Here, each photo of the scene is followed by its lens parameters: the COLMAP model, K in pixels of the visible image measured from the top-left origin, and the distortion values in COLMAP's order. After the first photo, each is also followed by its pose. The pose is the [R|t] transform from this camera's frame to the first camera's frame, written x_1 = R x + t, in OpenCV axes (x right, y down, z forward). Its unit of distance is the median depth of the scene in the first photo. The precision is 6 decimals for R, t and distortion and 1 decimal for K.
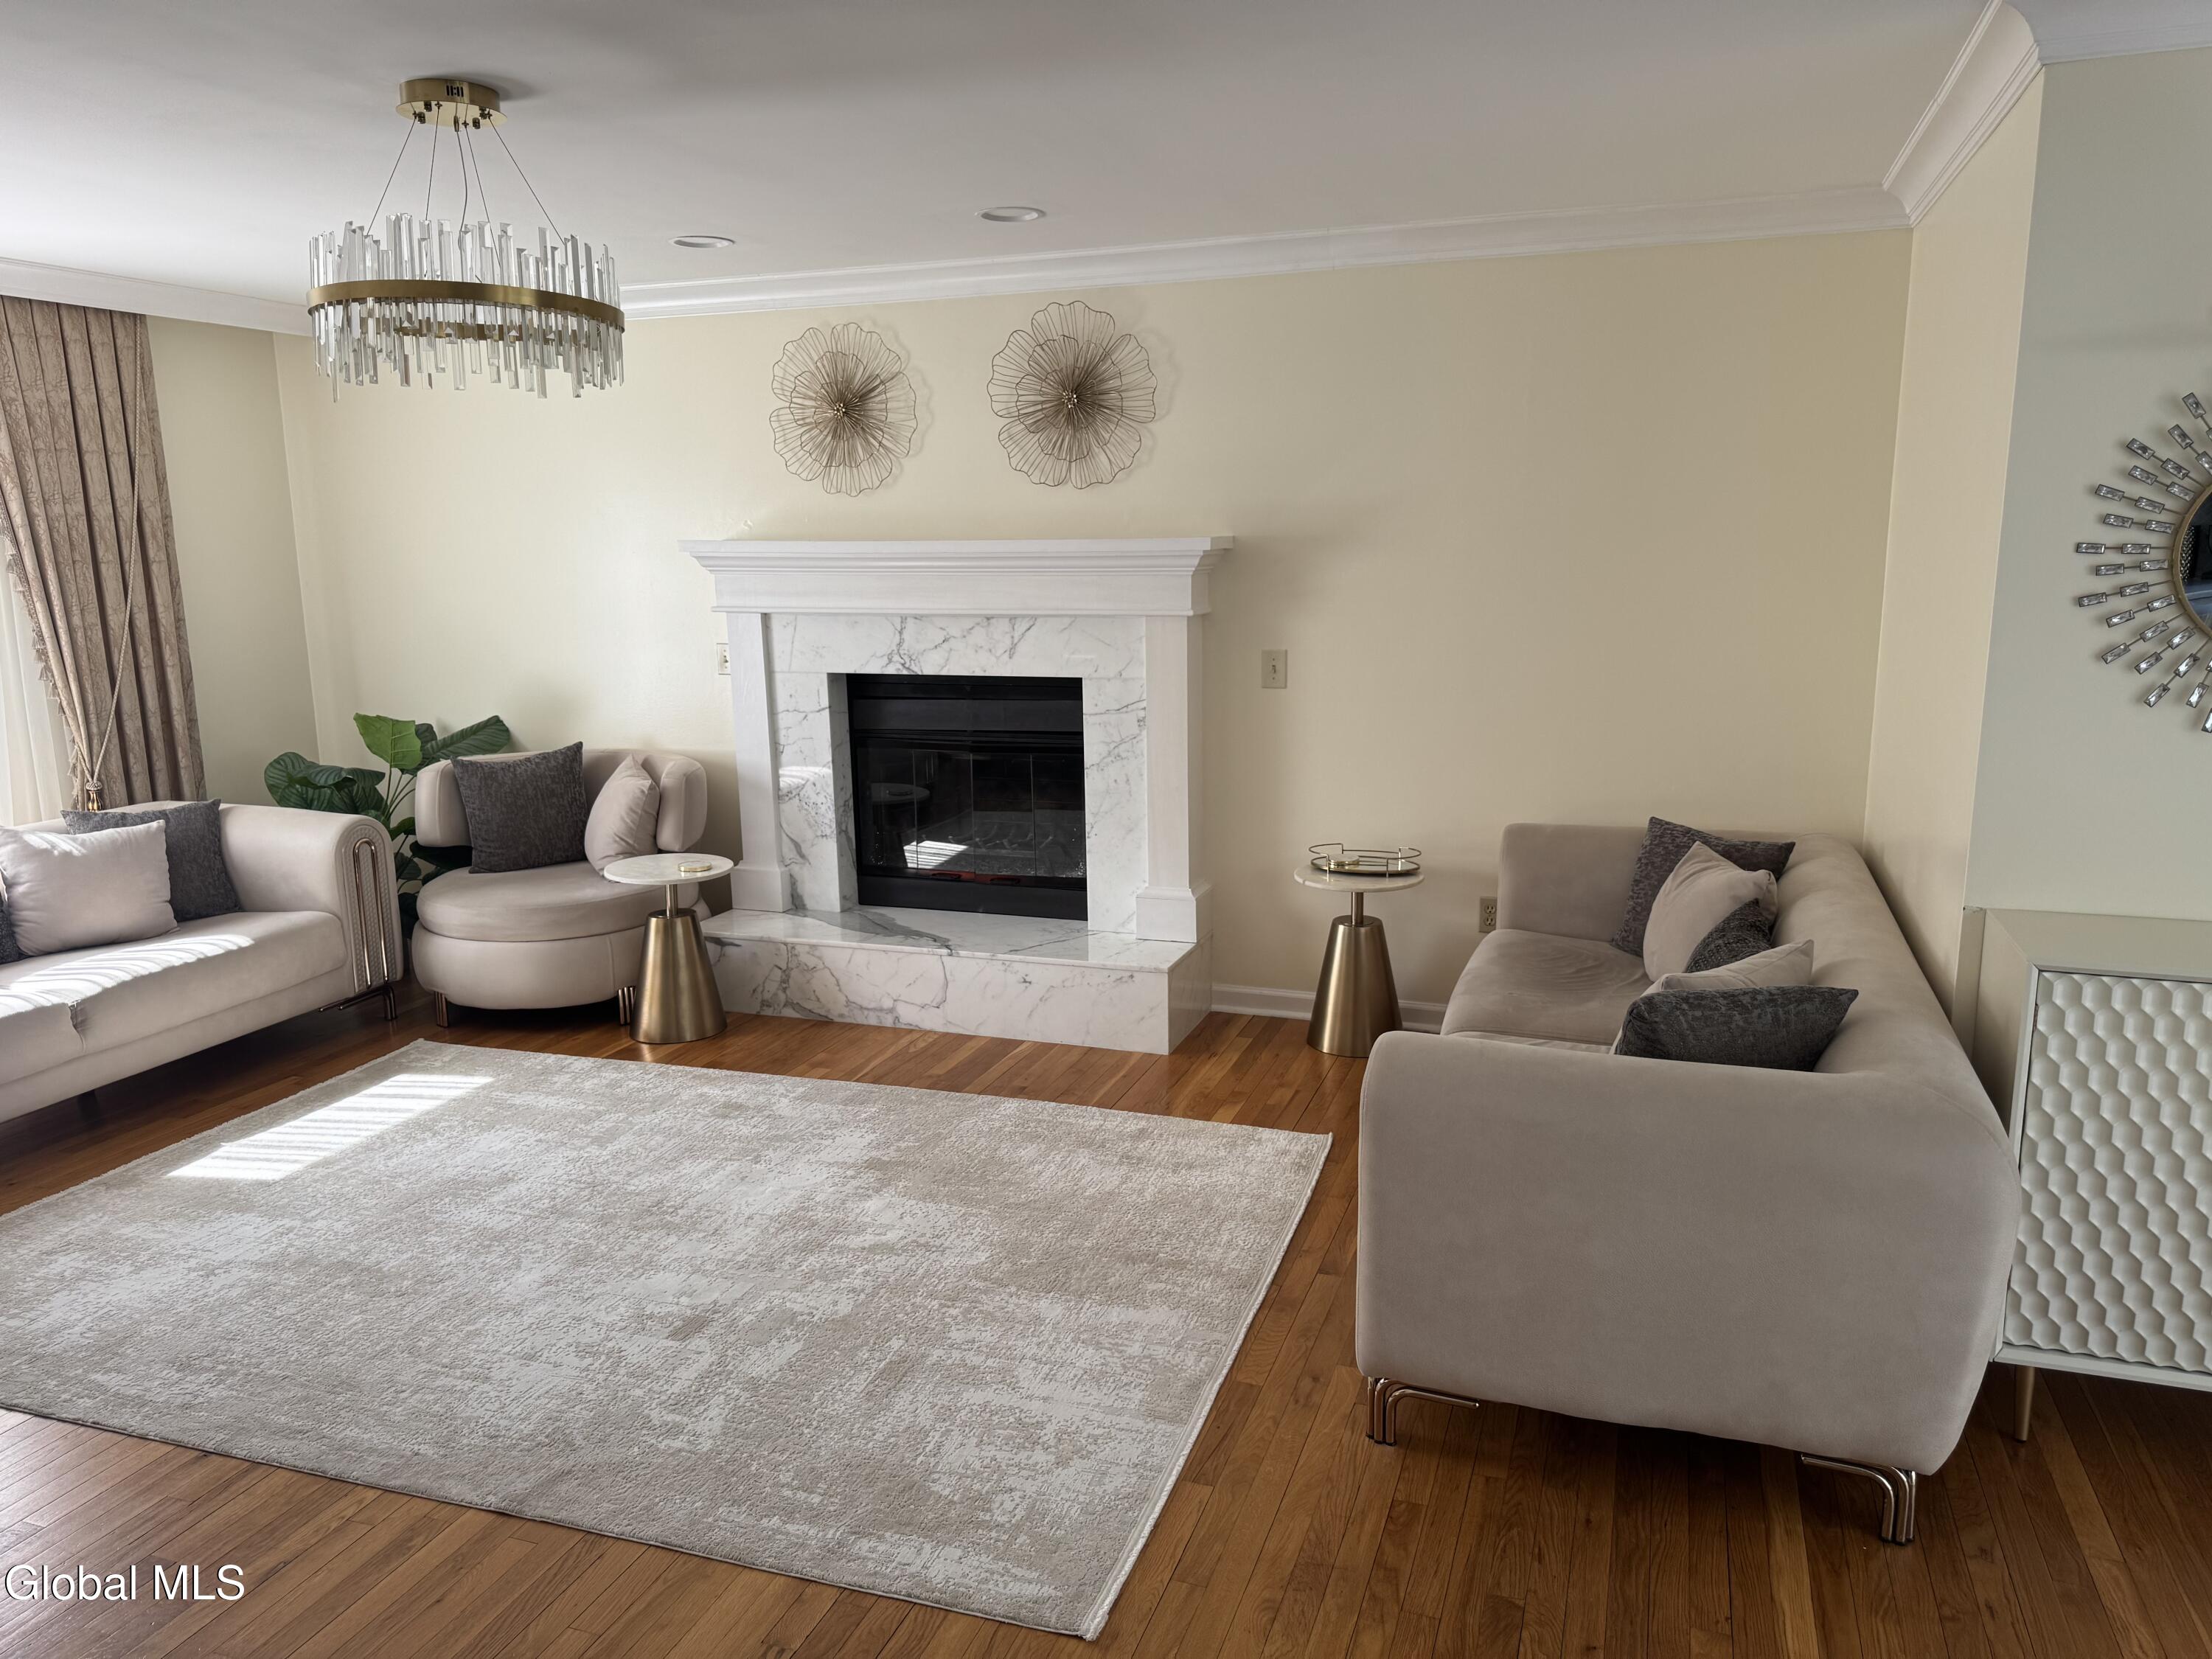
lens RADIAL K [[1575.6, 0, 1120.1], [0, 1575.6, 844.8], [0, 0, 1]] dist [0.081071, -0.109493]
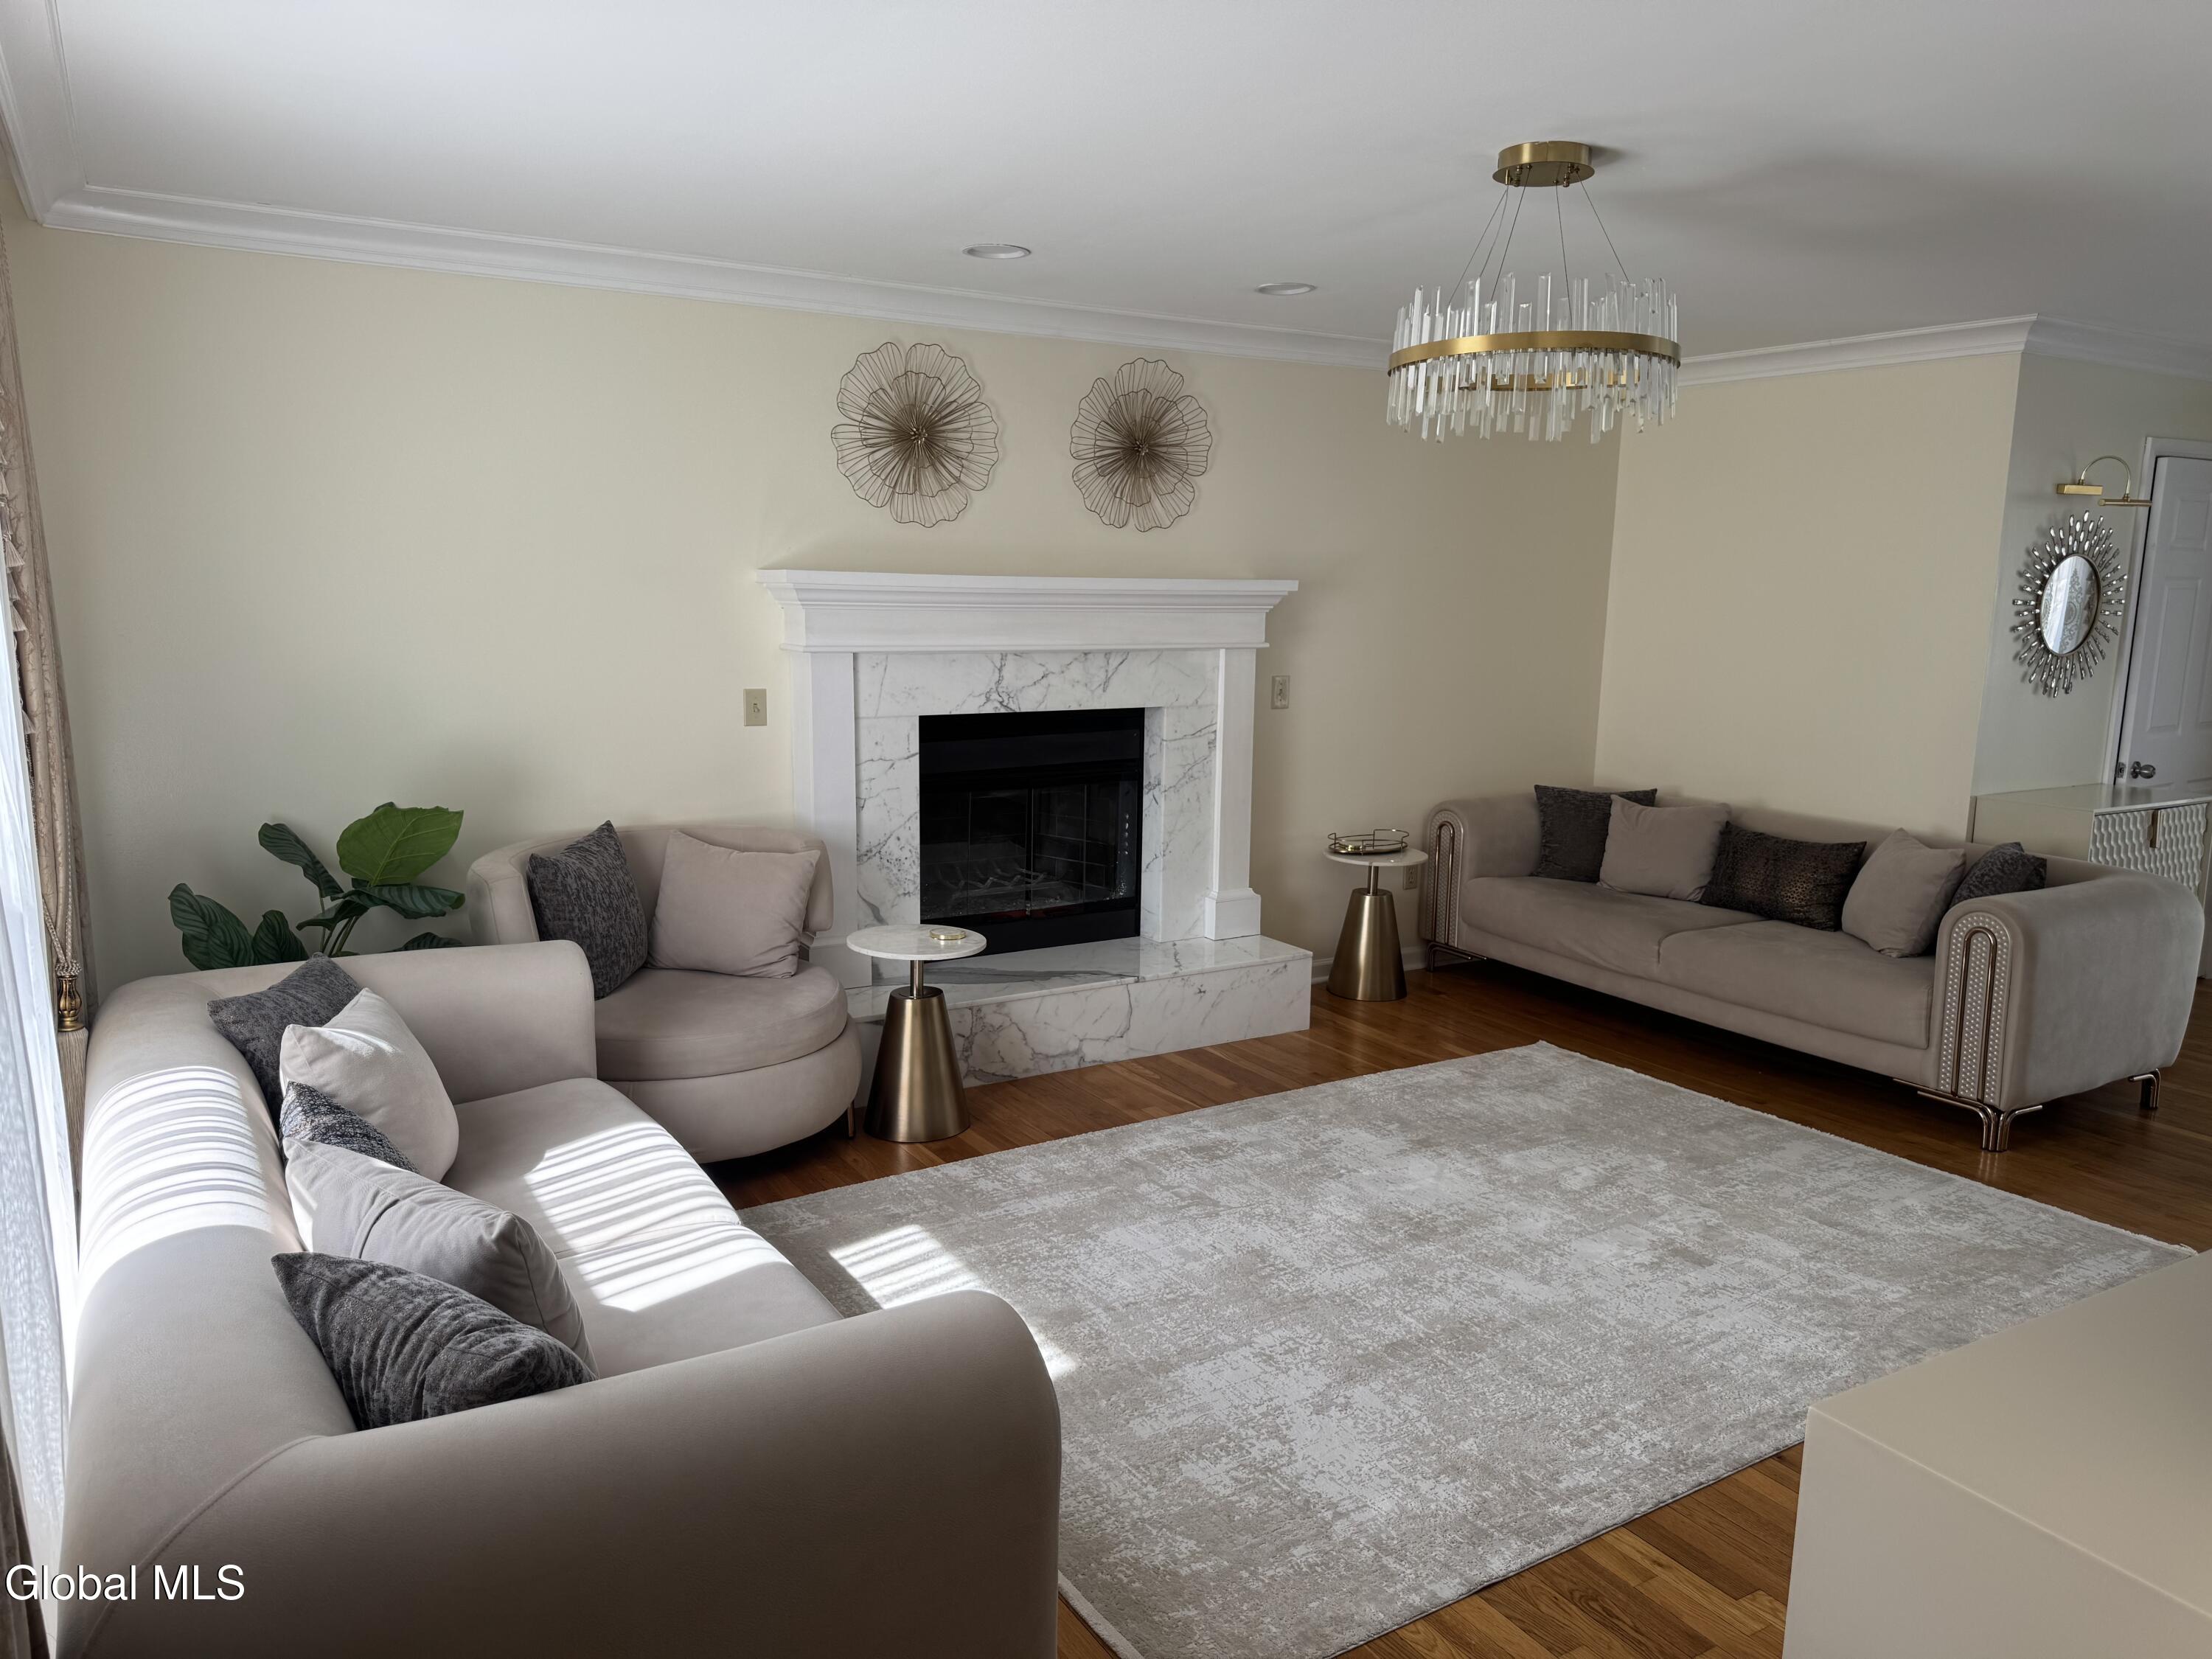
lens RADIAL K [[1575.6, 0, 1072.5], [0, 1575.6, 851.7], [0, 0, 1]] dist [0.081071, -0.109493]
pose [[0.630816, -0.112107, 0.767791, -0.915409], [0.124346, 0.991325, 0.042583, -0.062926], [-0.765904, 0.068609, 0.639284, 0.373292]]
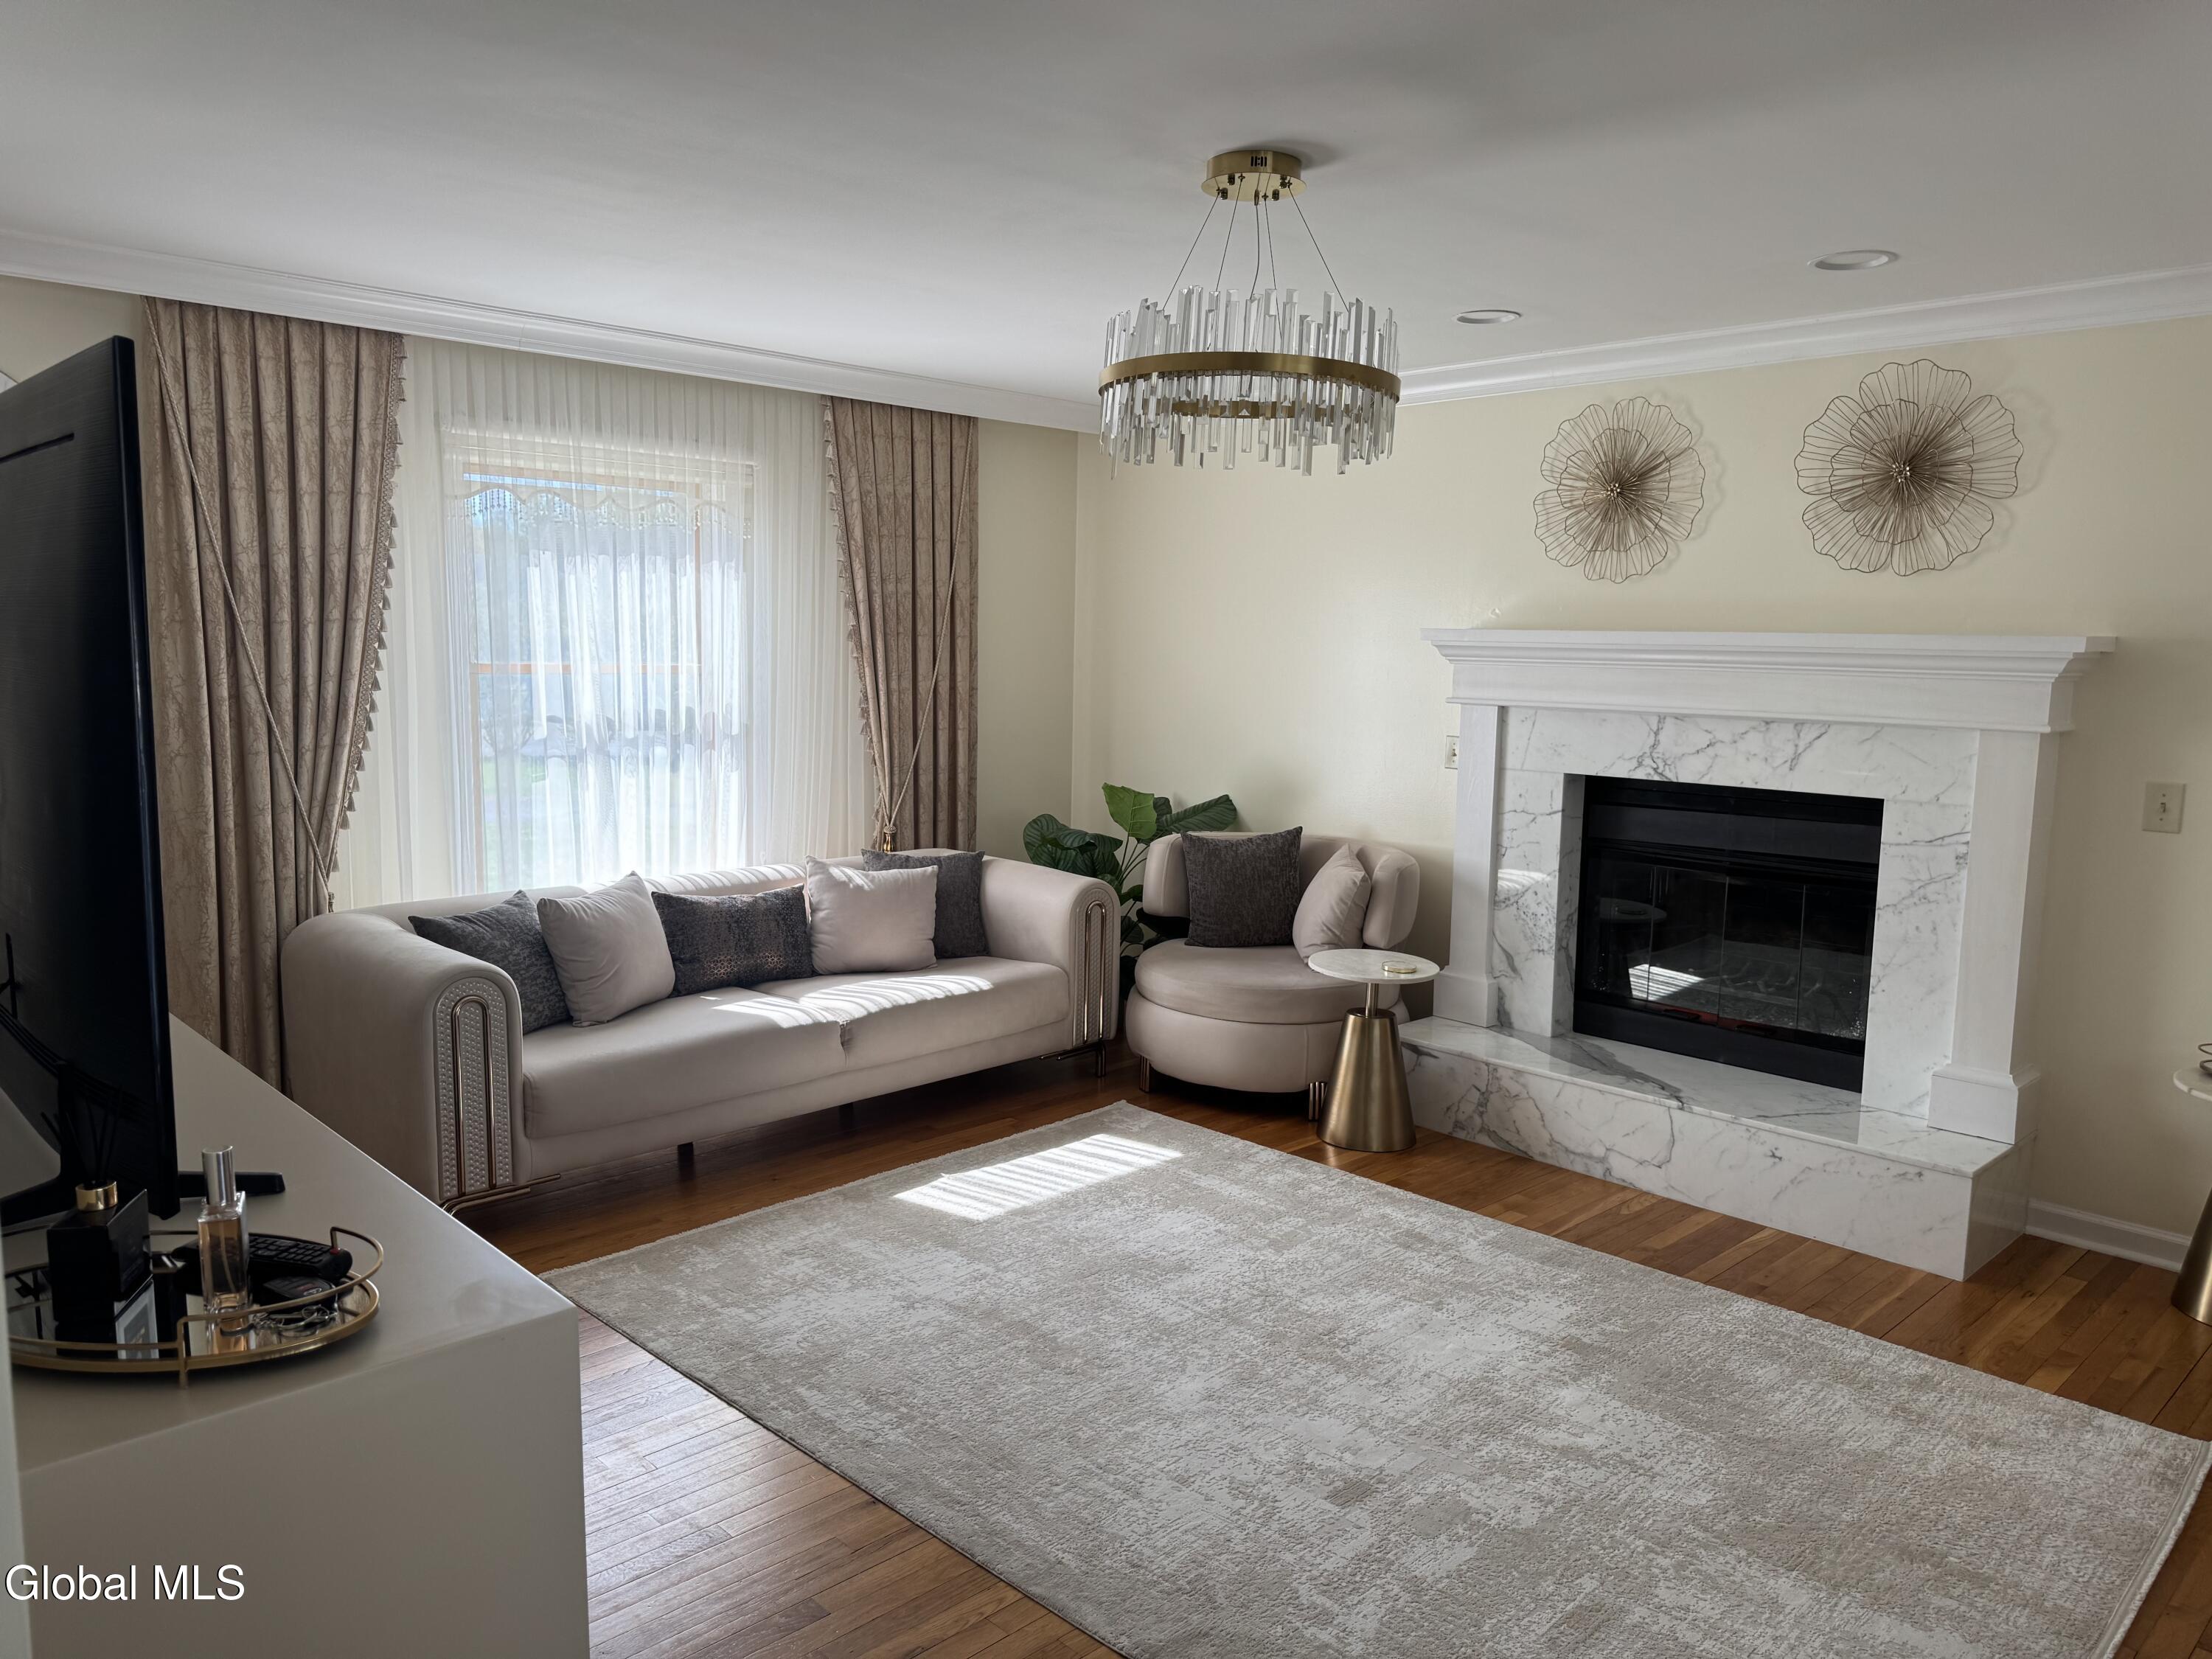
lens RADIAL K [[1575.6, 0, 1083.1], [0, 1575.6, 831.5], [0, 0, 1]] dist [0.081071, -0.109493]
pose [[0.891073, 0.085892, -0.445658, -0.024377], [-0.116209, 0.992374, -0.041093, -0.006299], [0.438730, 0.088407, 0.894260, 0.067716]]
